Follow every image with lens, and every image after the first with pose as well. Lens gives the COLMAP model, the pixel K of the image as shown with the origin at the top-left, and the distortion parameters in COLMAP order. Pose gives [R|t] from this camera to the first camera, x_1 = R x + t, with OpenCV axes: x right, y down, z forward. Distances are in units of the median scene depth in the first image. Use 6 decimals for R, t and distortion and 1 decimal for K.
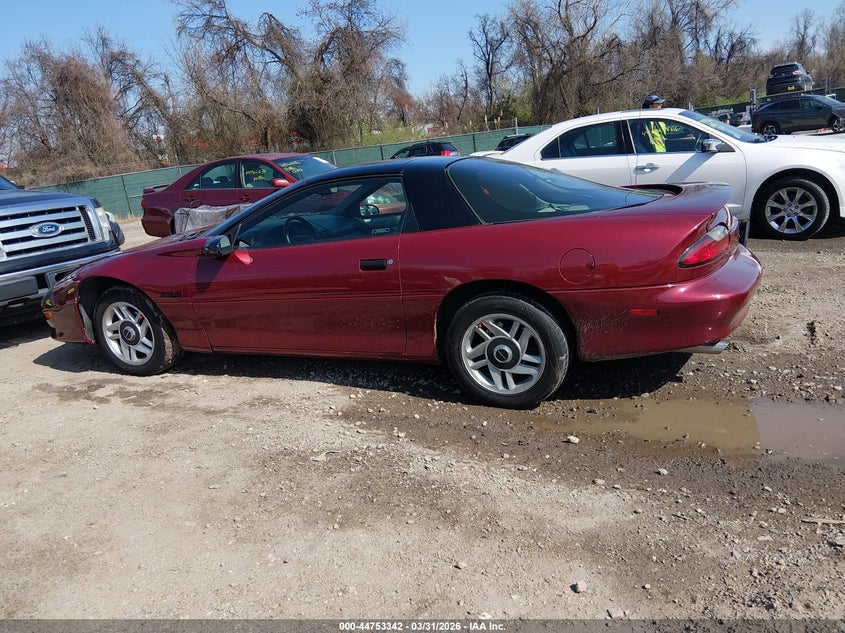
lens RADIAL K [[639.0, 0, 423.1], [0, 639.0, 304.2], [0, 0, 1]] dist [0.097679, -0.172172]
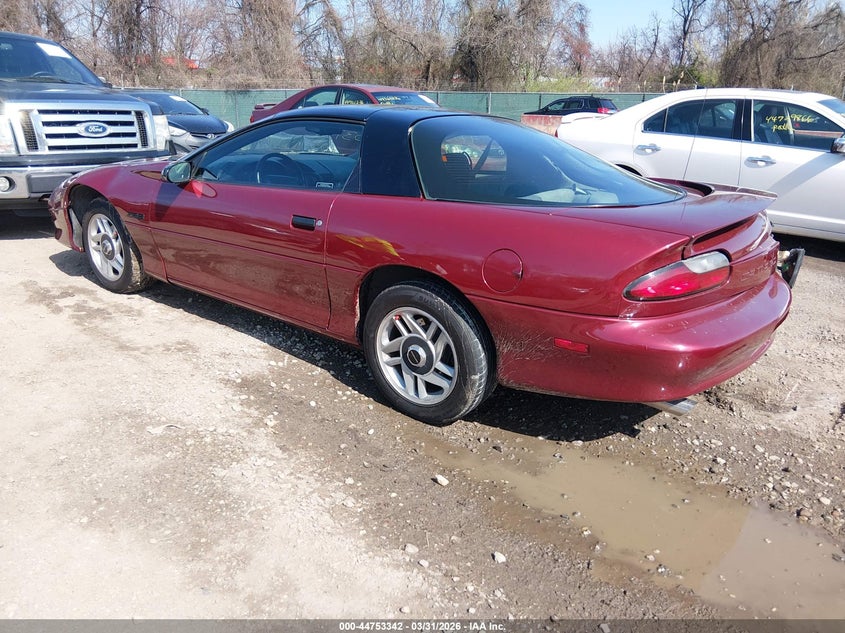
lens RADIAL K [[639.0, 0, 423.1], [0, 639.0, 304.2], [0, 0, 1]] dist [0.097679, -0.172172]
pose [[0.959731, 0.199471, -0.197809, 0.214930], [-0.182937, 0.978148, 0.098793, -0.055023], [0.213193, -0.058628, 0.975249, 0.141238]]
